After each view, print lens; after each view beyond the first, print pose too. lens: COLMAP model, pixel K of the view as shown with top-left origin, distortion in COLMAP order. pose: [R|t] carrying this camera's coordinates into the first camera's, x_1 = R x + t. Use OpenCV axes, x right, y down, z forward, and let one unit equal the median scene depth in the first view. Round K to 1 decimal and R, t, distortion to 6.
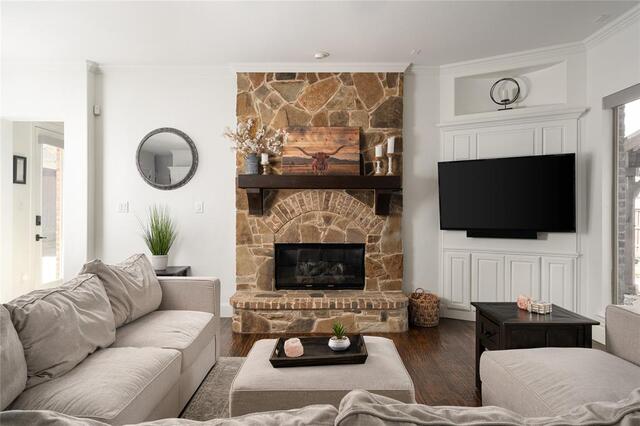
lens RADIAL K [[429.9, 0, 320.4], [0, 429.9, 212.8], [0, 0, 1]] dist [0.010714, 0.005022]
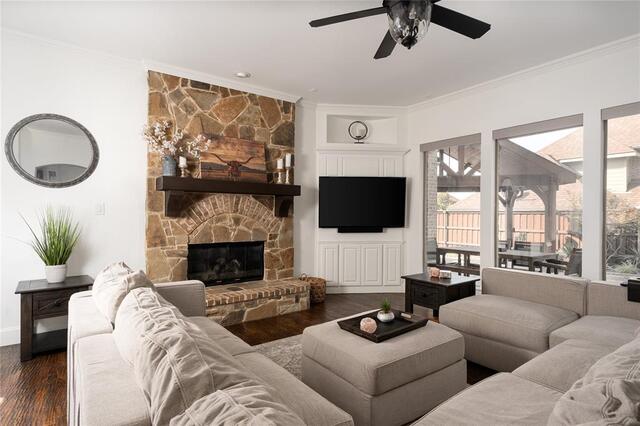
lens RADIAL K [[347.9, 0, 320.2], [0, 347.9, 215.7], [0, 0, 1]] dist [0.002677, -0.000104]
pose [[0.804585, -0.000515, 0.593838, -0.352127], [0.000395, 1.000000, 0.000333, 0.002168], [-0.593838, -0.000033, 0.804585, 0.139355]]
